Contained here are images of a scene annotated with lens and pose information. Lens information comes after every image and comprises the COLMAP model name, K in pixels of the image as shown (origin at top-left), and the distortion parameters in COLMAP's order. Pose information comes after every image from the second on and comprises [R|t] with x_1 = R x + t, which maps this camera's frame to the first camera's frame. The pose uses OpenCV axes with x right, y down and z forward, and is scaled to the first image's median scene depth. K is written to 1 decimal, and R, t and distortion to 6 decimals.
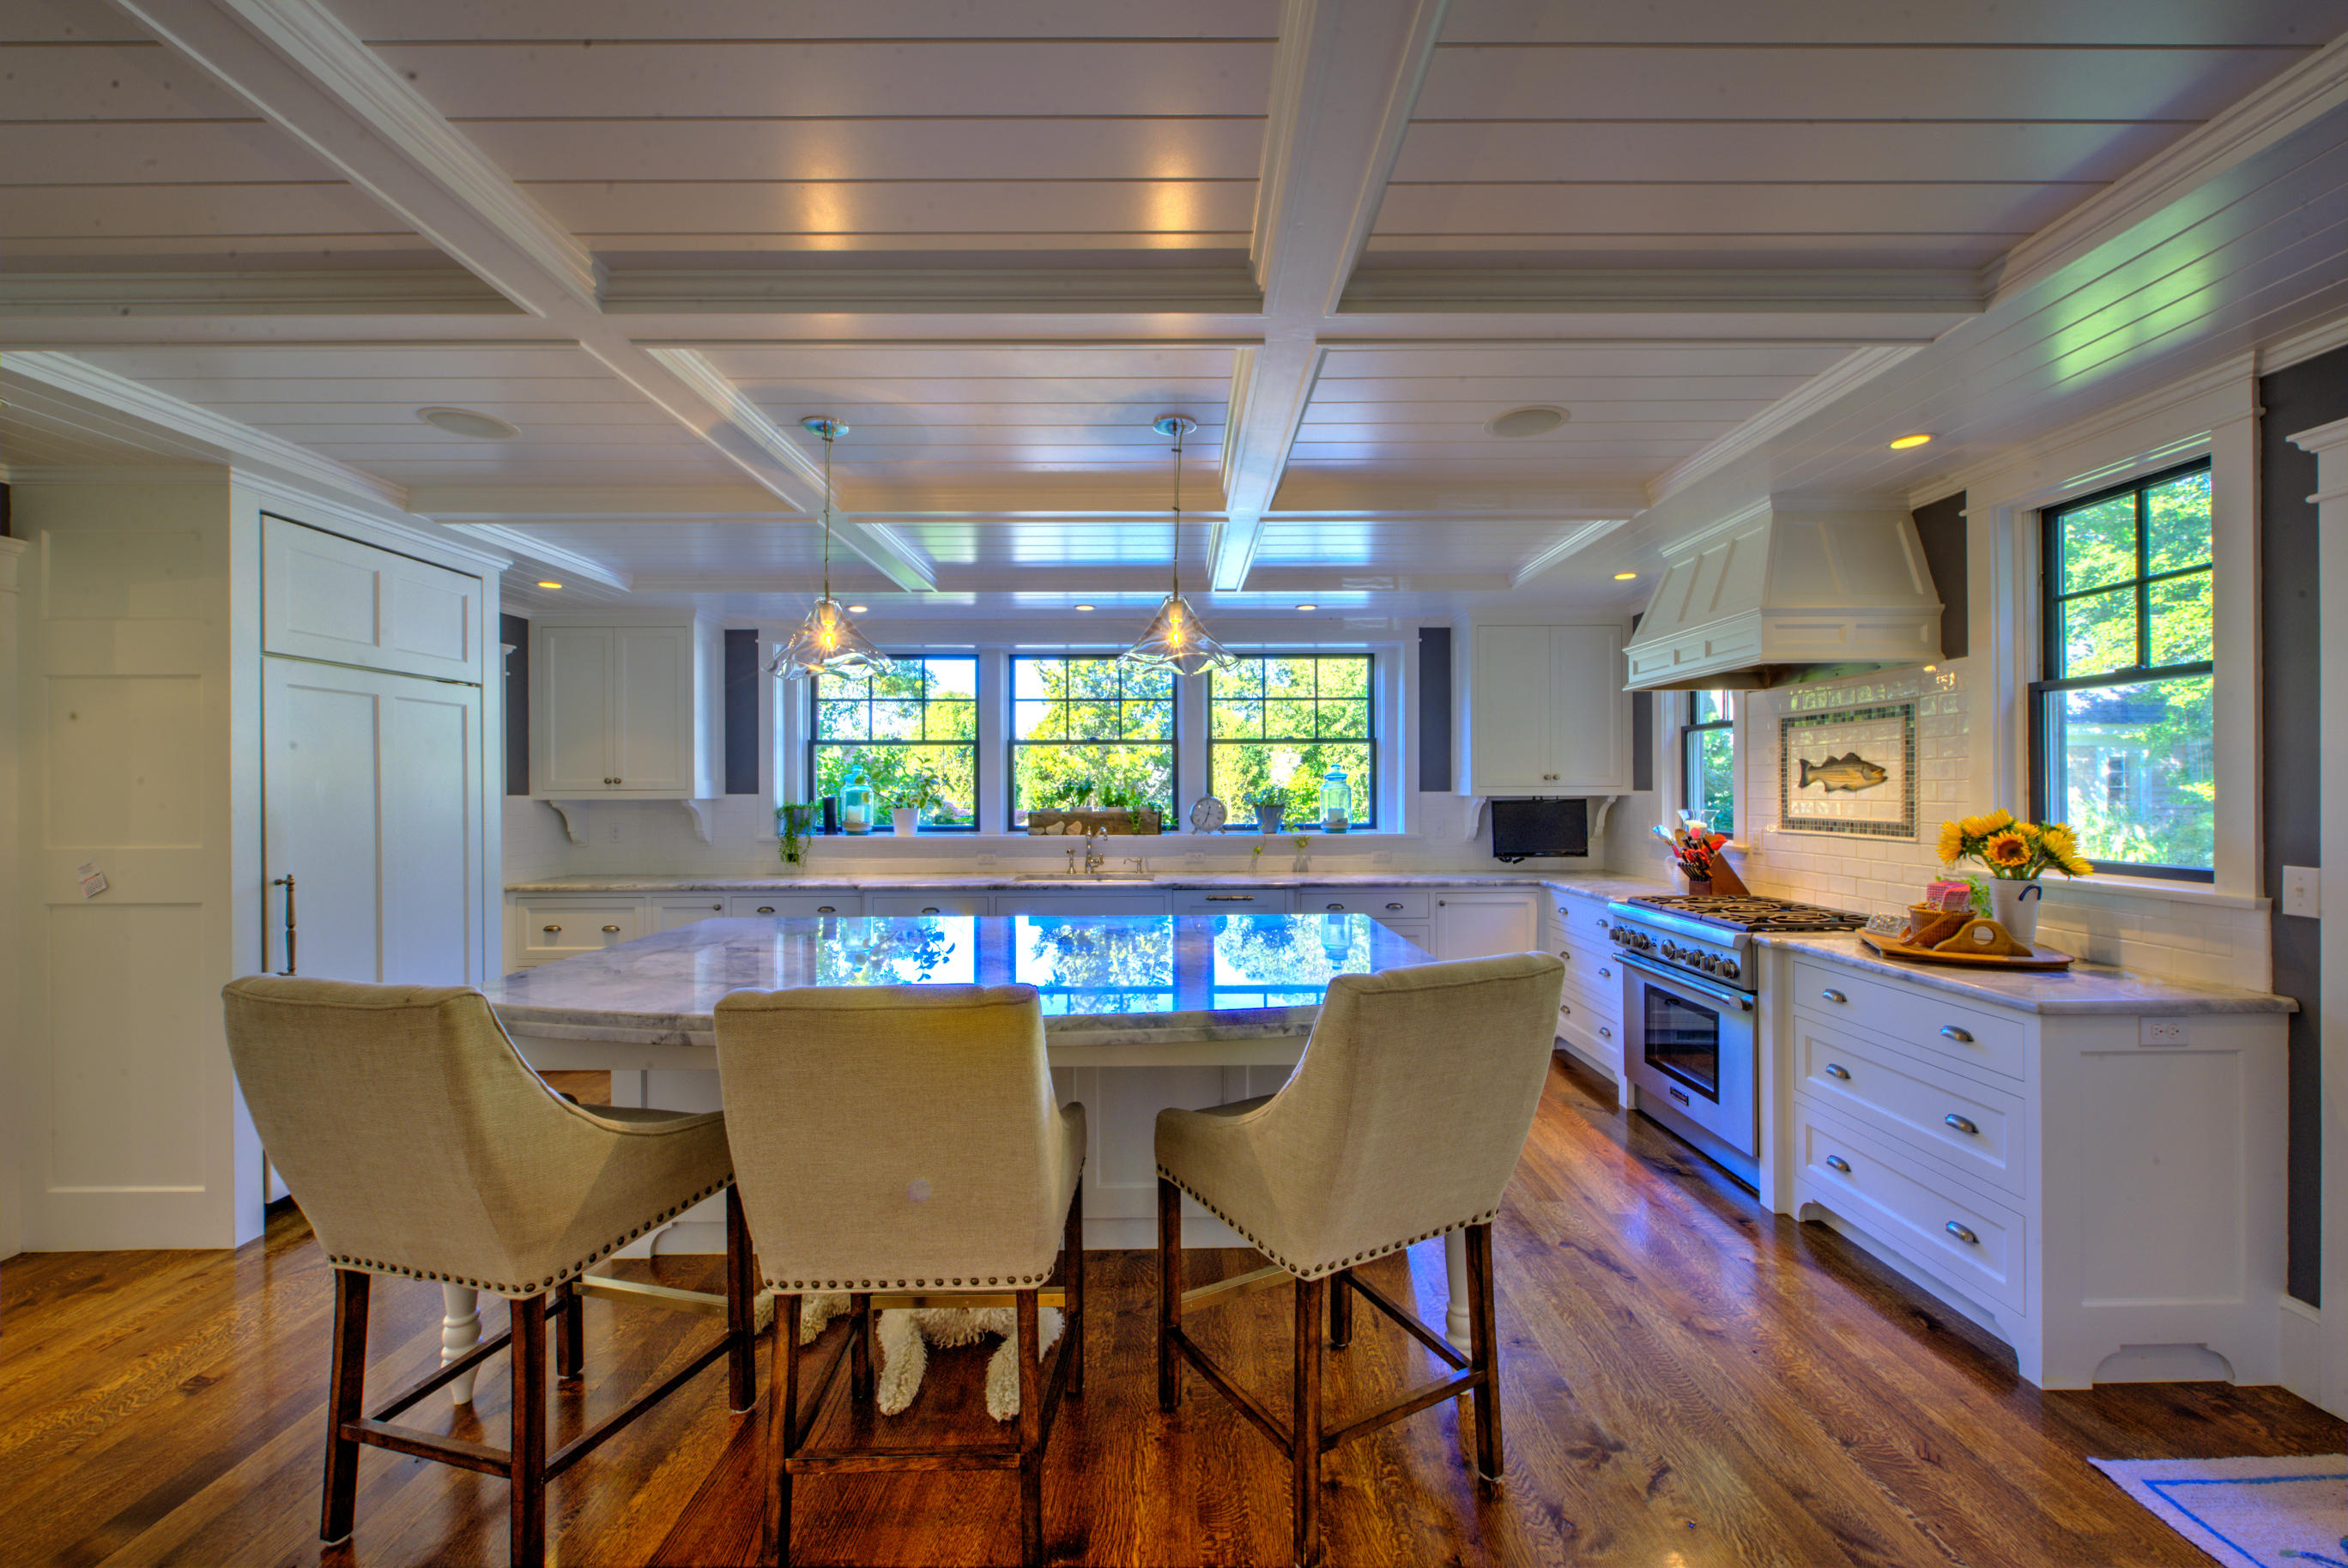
lens RADIAL K [[923.9, 0, 1180.3], [0, 923.9, 789.3], [0, 0, 1]] dist [-0.001407, -0.000487]
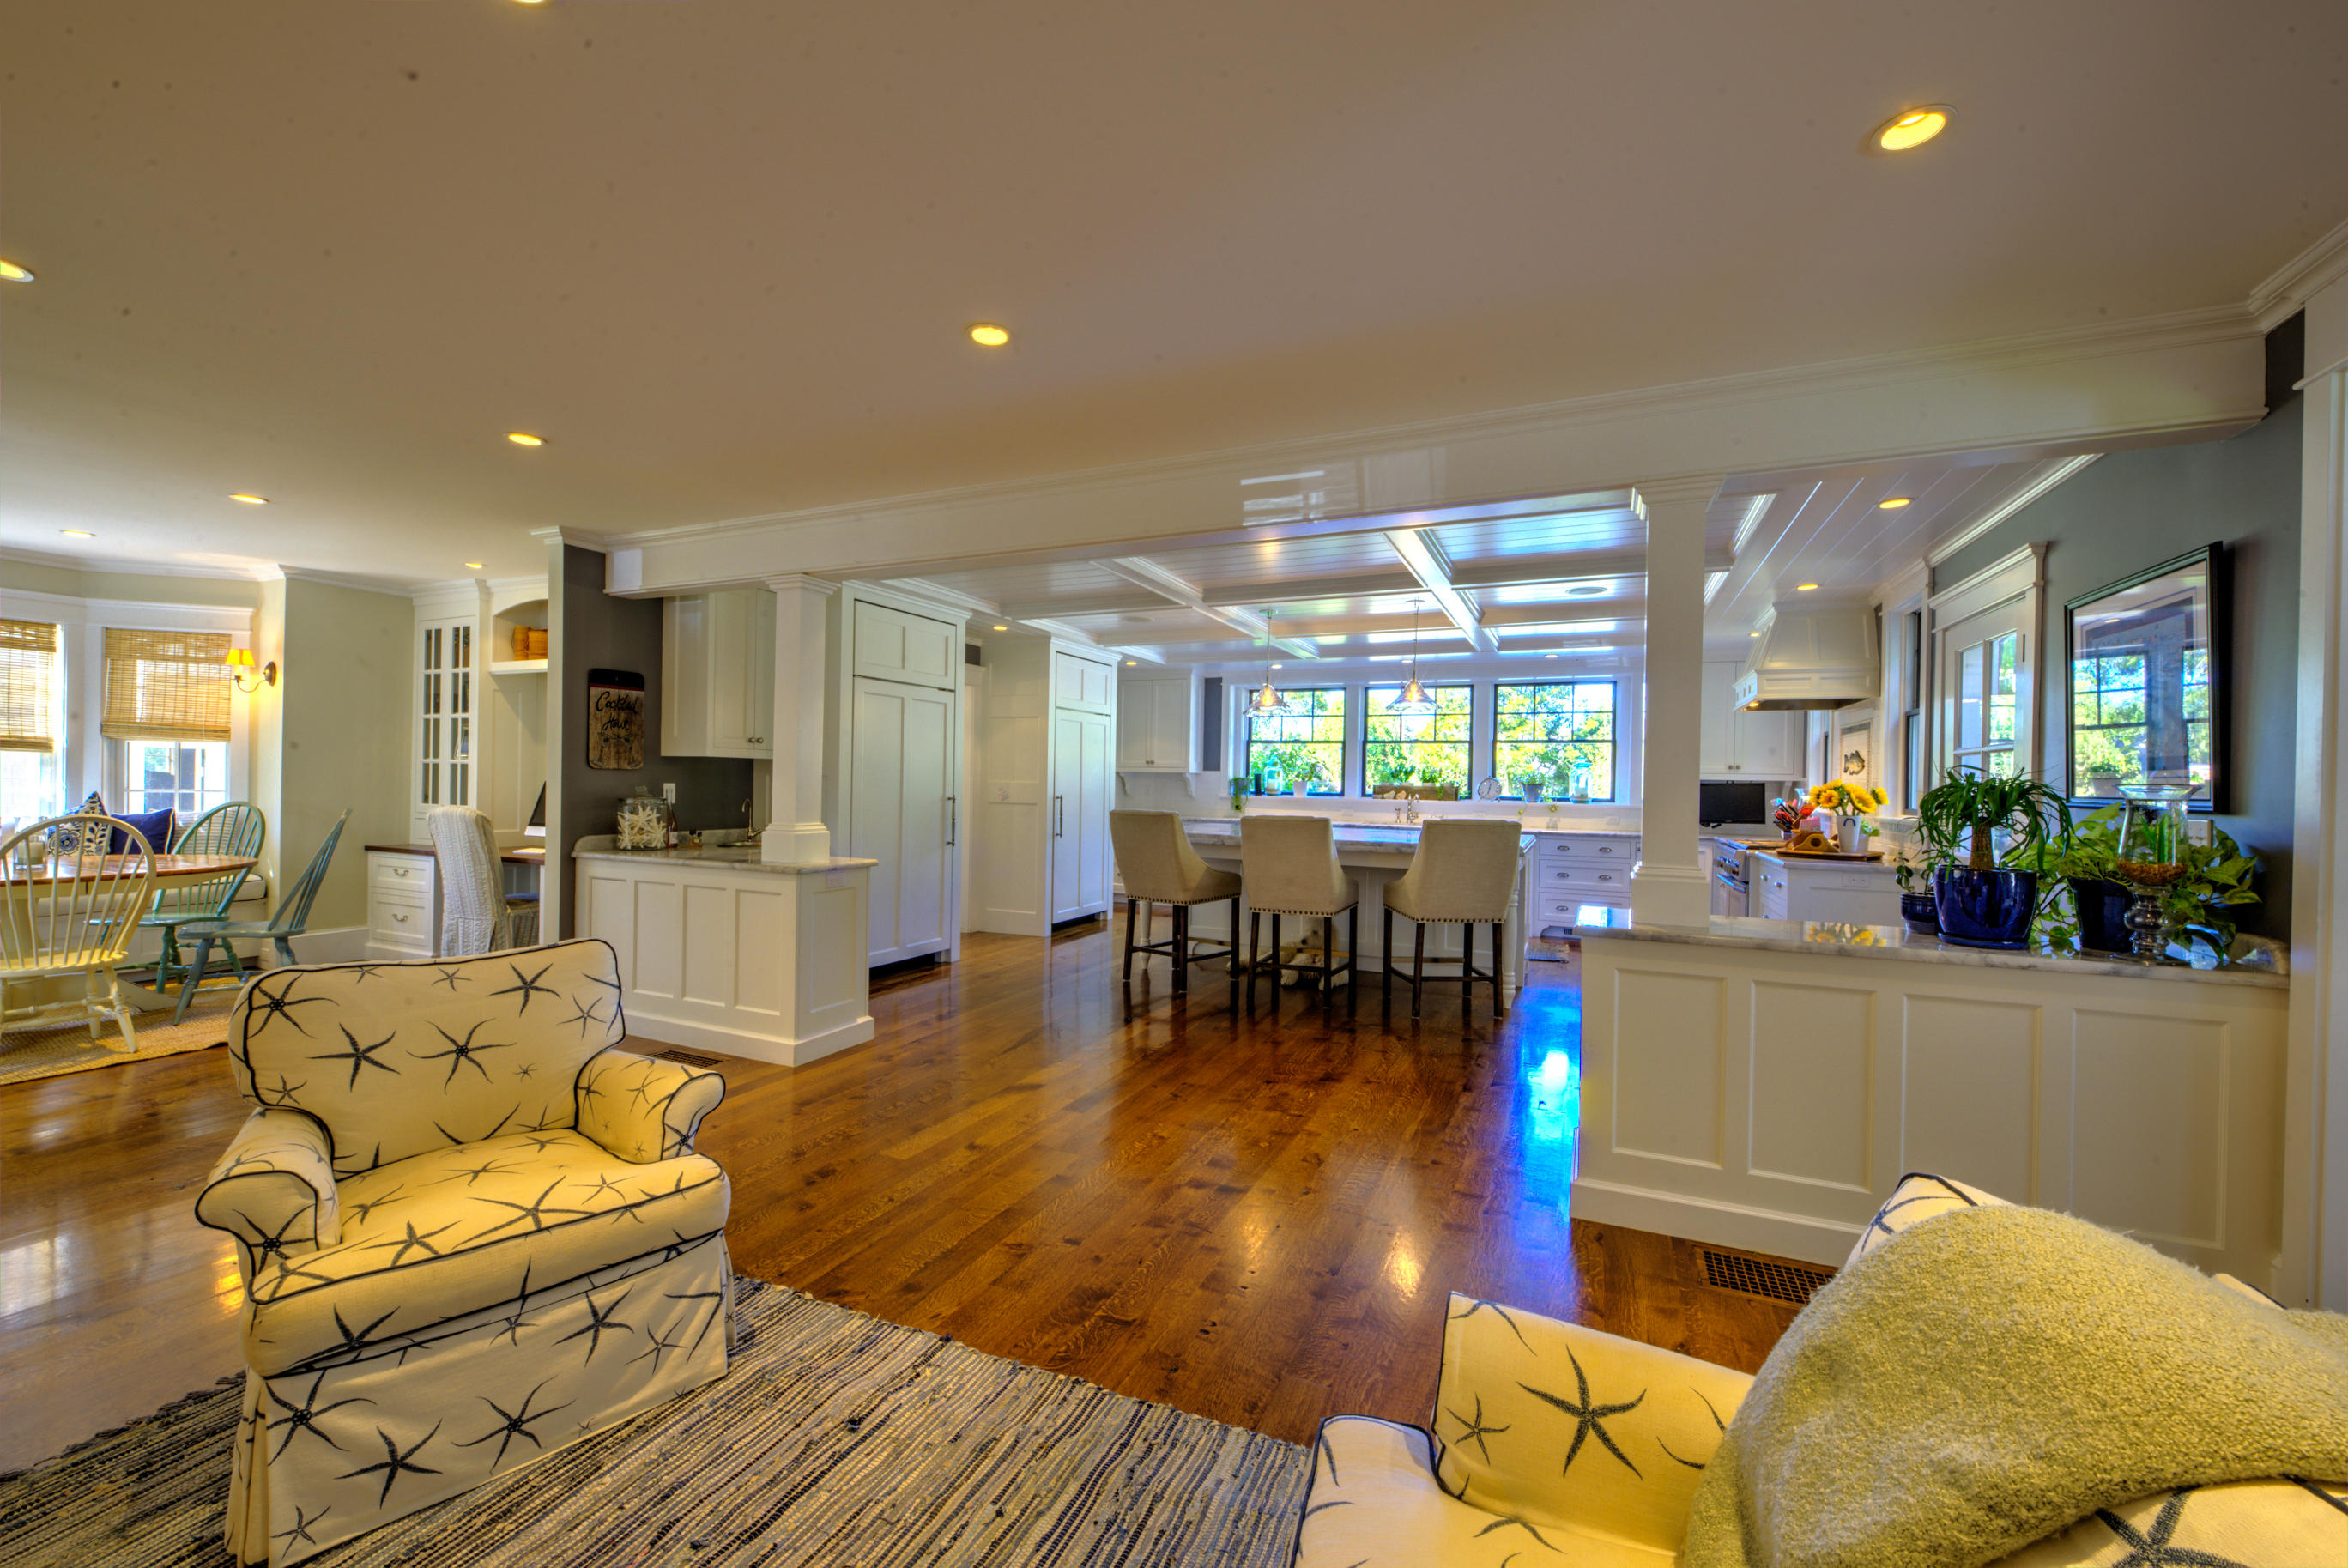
lens RADIAL K [[923.9, 0, 1178.8], [0, 923.9, 785.8], [0, 0, 1]] dist [-0.001407, -0.000487]
pose [[0.909512, 0.022050, -0.415093, 0.285107], [-0.022100, 0.999745, 0.004684, 0.037428], [0.415091, 0.004913, 0.909767, -0.892037]]
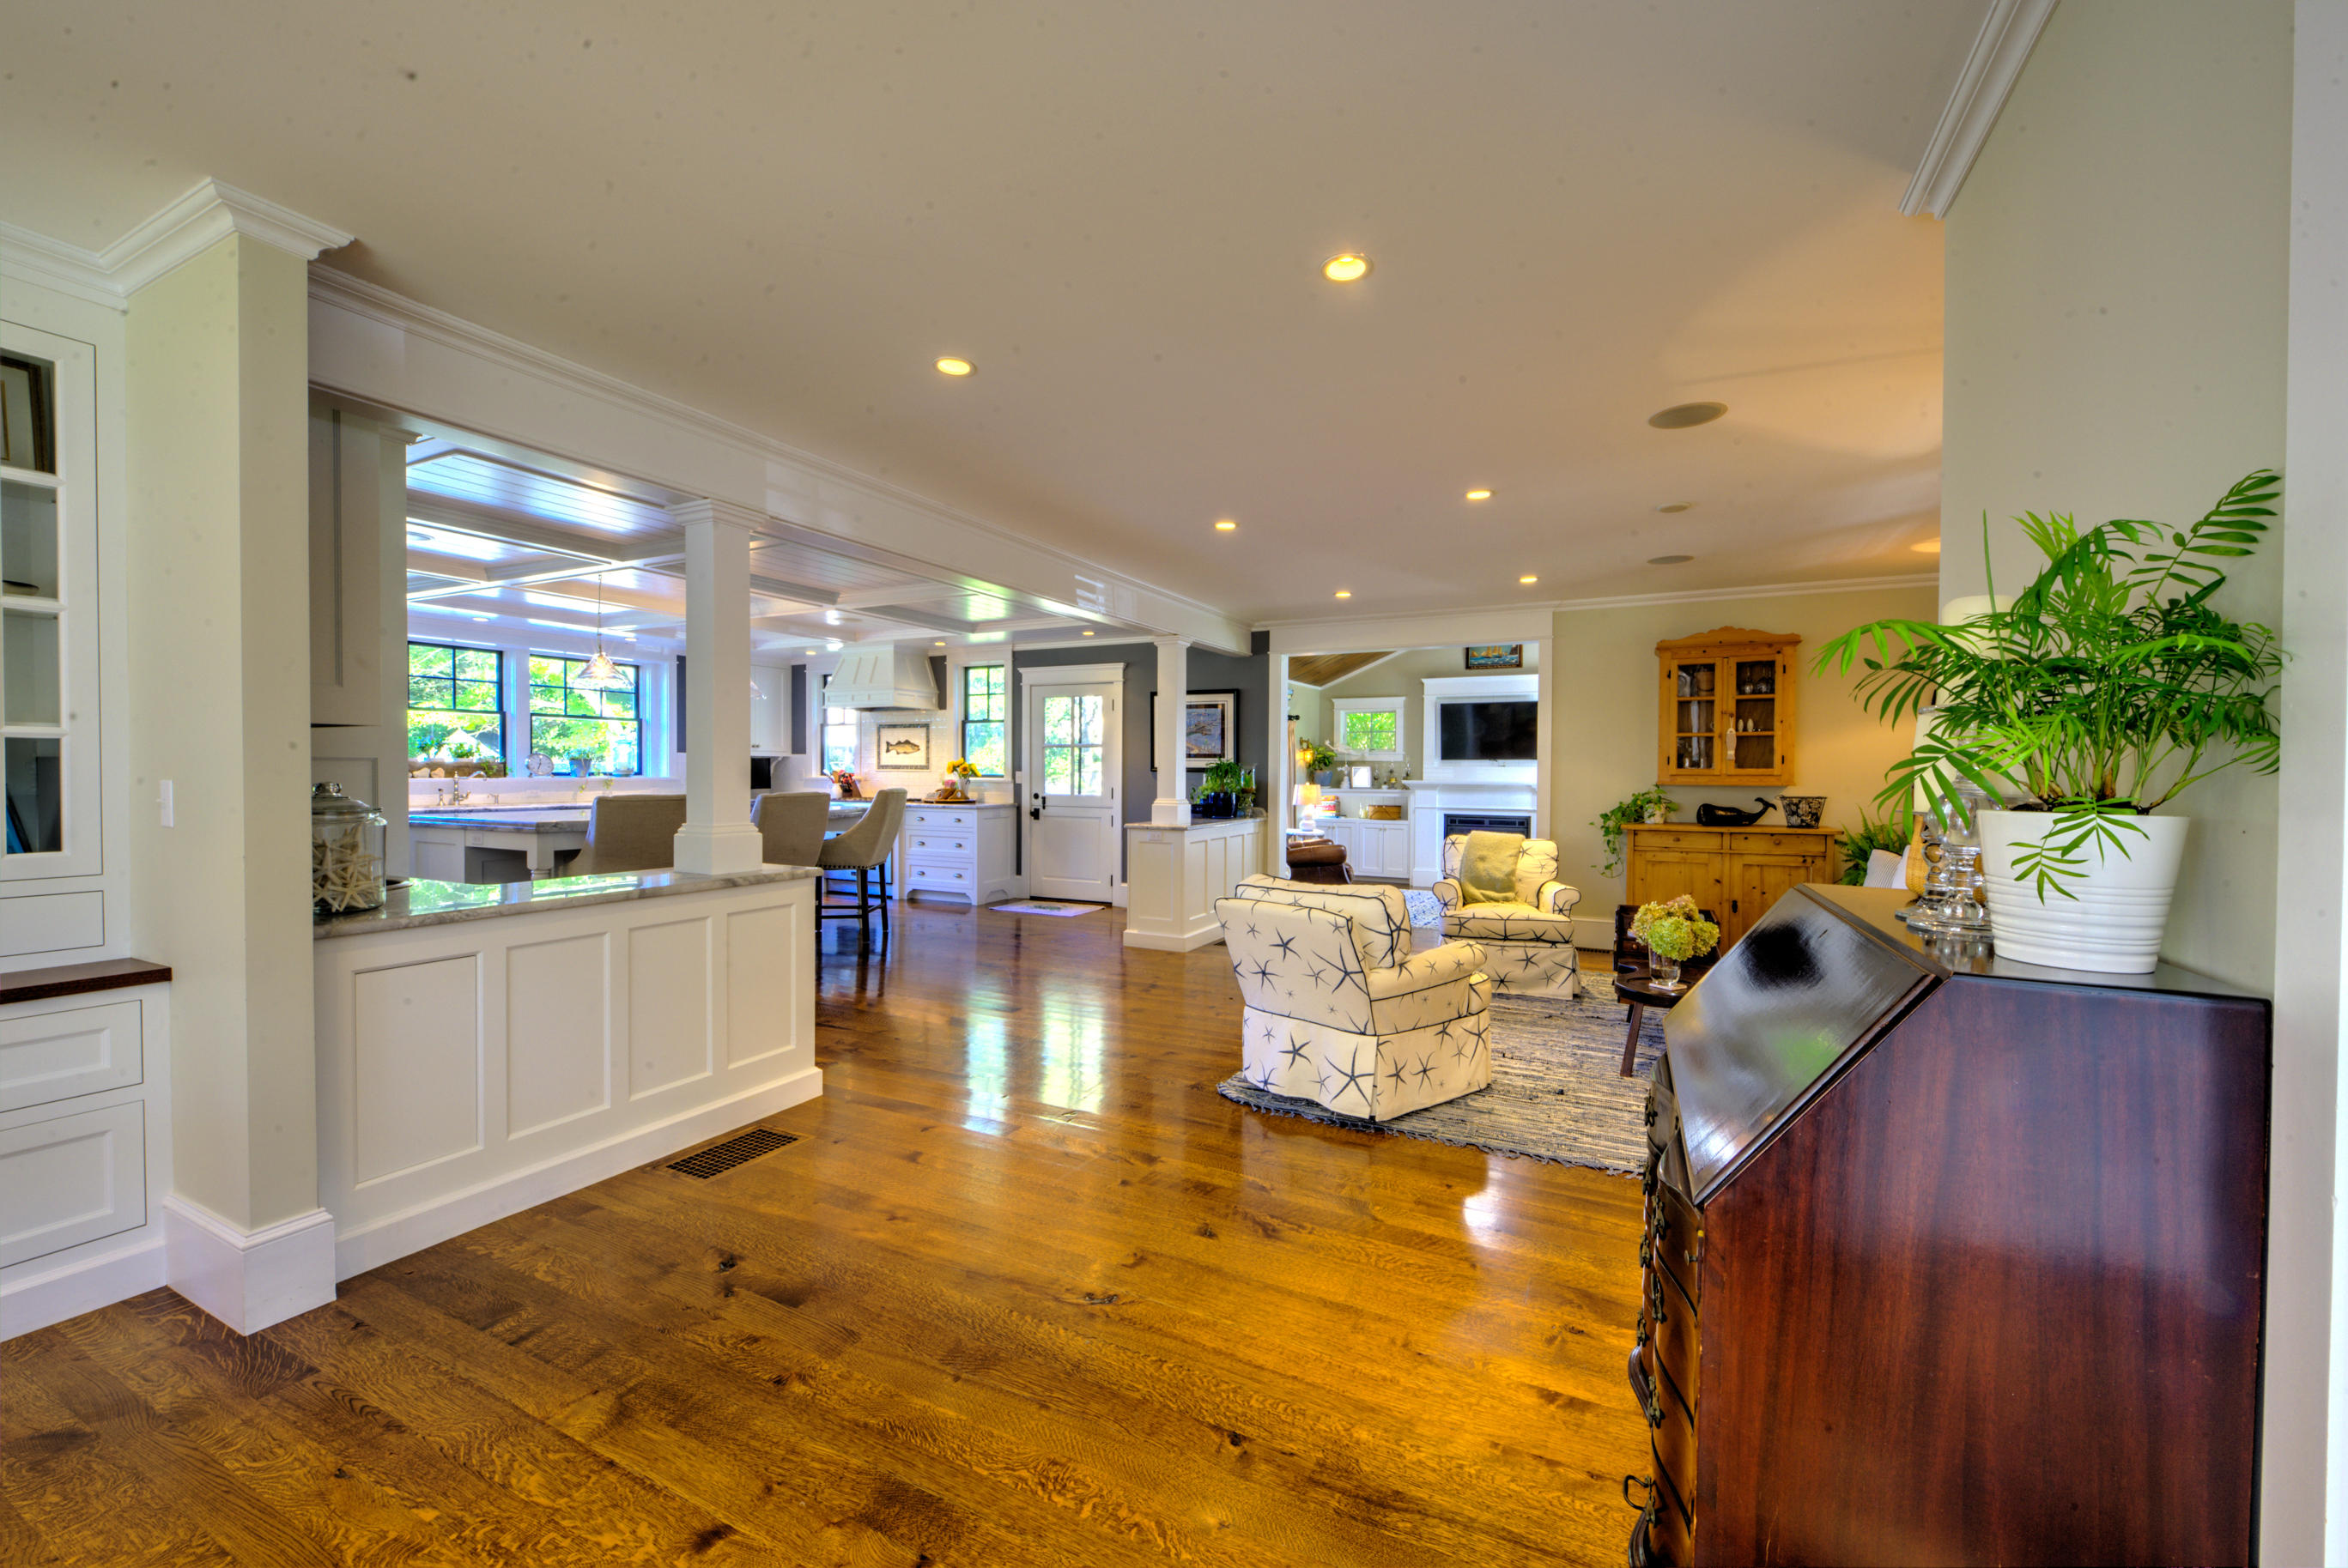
lens RADIAL K [[923.7, 0, 1182.9], [0, 923.7, 783.7], [0, 0, 1]] dist [-0.001407, -0.000487]
pose [[0.458357, -0.005155, 0.888753, -1.168073], [-0.008789, 0.999908, 0.010333, 0.048686], [-0.888725, -0.012547, 0.458270, -0.853412]]
